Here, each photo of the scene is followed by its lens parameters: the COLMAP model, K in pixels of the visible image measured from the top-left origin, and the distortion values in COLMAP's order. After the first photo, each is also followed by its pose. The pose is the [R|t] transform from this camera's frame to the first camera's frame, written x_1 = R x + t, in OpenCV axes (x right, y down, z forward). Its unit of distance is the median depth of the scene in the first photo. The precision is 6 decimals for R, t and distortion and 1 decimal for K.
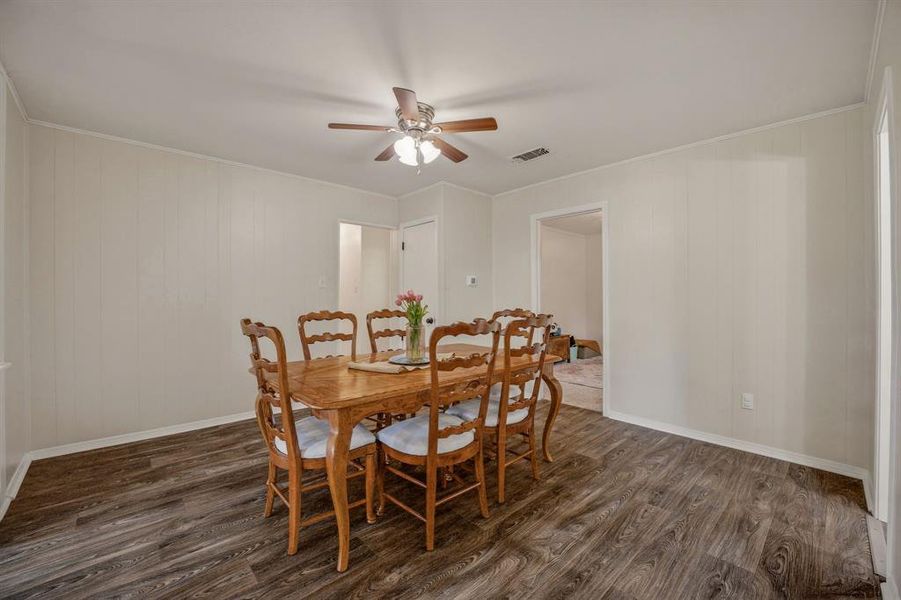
lens RADIAL K [[366.8, 0, 450.5], [0, 366.8, 300.0], [0, 0, 1]] dist [-0.019720, 0.000182]
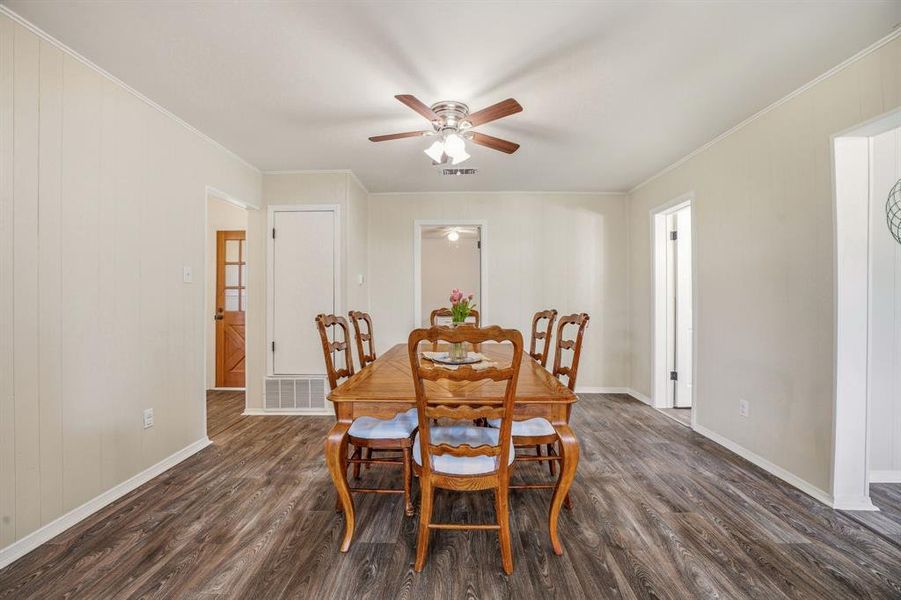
lens RADIAL K [[366.8, 0, 450.5], [0, 366.8, 300.0], [0, 0, 1]] dist [-0.019720, 0.000182]
pose [[0.694357, -0.005433, 0.719610, -0.823691], [0.009343, 0.999955, -0.001465, 0.005805], [-0.719570, 0.007741, 0.694376, 0.315708]]
